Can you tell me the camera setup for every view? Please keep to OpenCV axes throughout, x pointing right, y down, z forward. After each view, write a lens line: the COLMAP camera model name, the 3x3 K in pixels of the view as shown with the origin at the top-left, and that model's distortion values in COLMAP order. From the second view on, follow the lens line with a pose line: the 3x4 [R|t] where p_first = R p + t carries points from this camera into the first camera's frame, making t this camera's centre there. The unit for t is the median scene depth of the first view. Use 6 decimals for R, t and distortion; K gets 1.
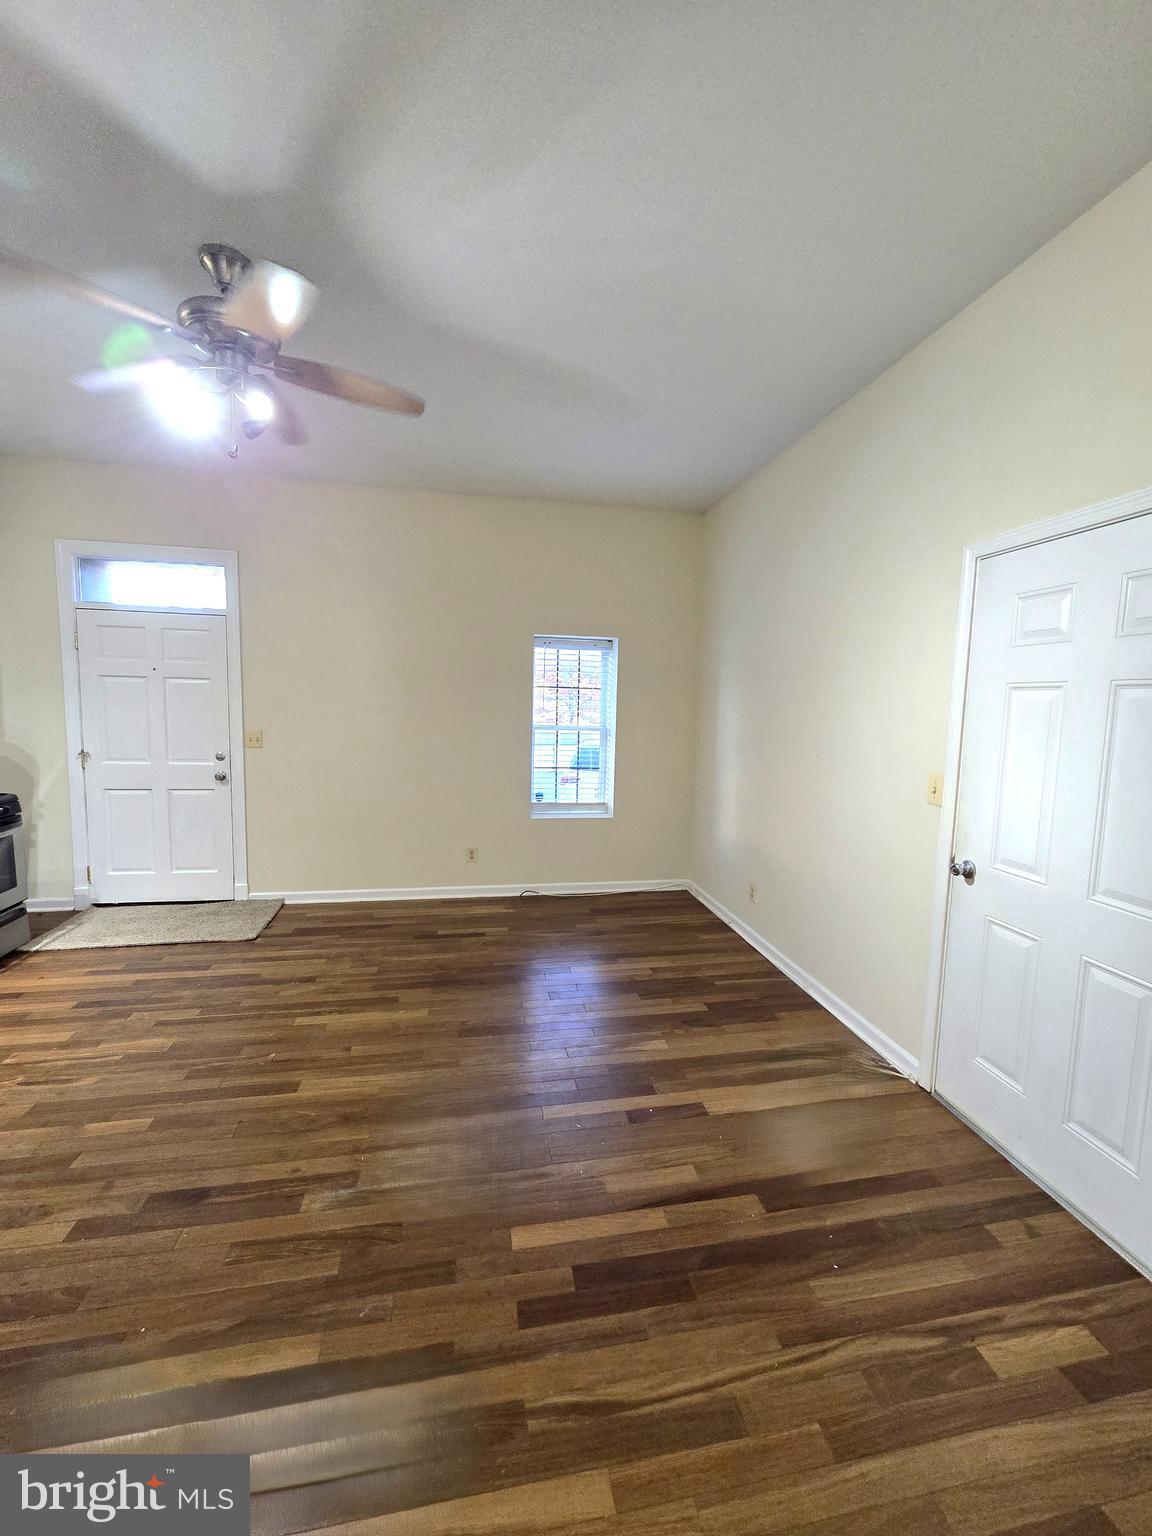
lens RADIAL K [[619.2, 0, 576.9], [0, 619.2, 765.7], [0, 0, 1]] dist [0.001106, -0.000127]
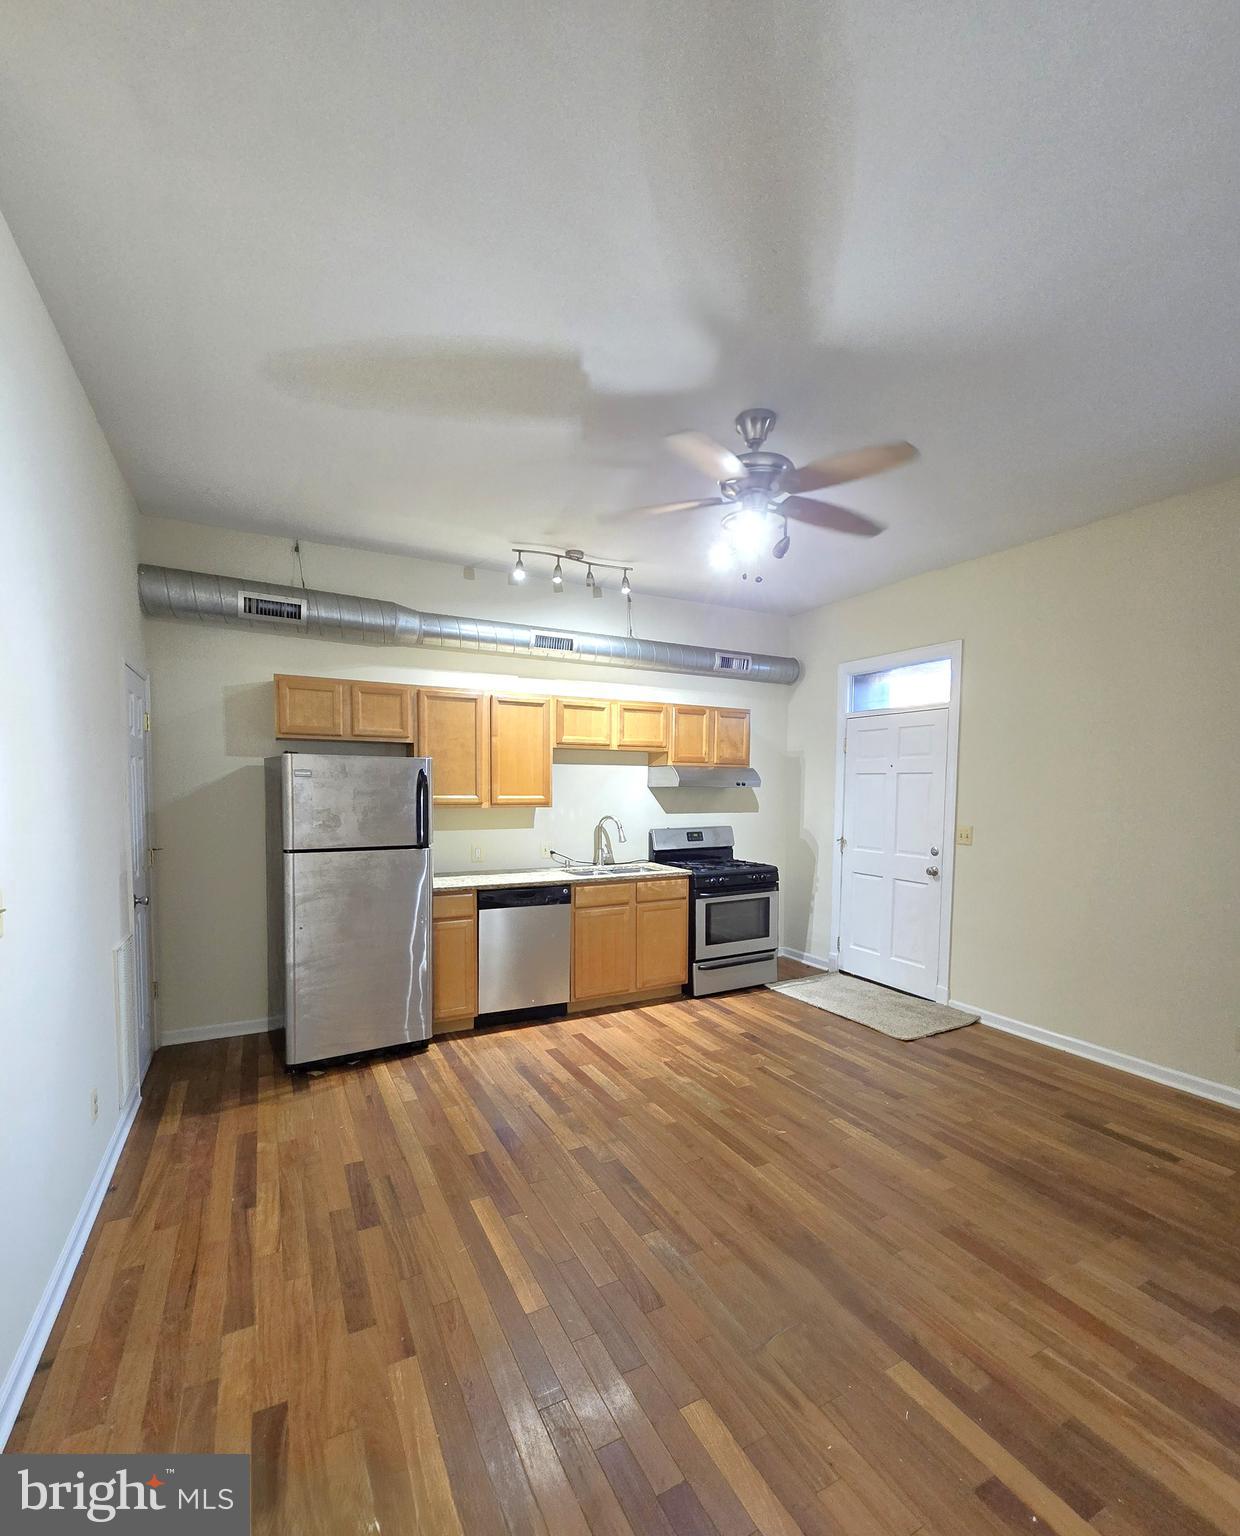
lens RADIAL K [[672.2, 0, 636.6], [0, 672.2, 824.6], [0, 0, 1]] dist [0.002420, -0.000428]
pose [[0.321341, 0.033059, -0.946386, 0.342349], [-0.094515, 0.995520, 0.002684, -0.018636], [0.942235, 0.088586, 0.323026, 0.255922]]
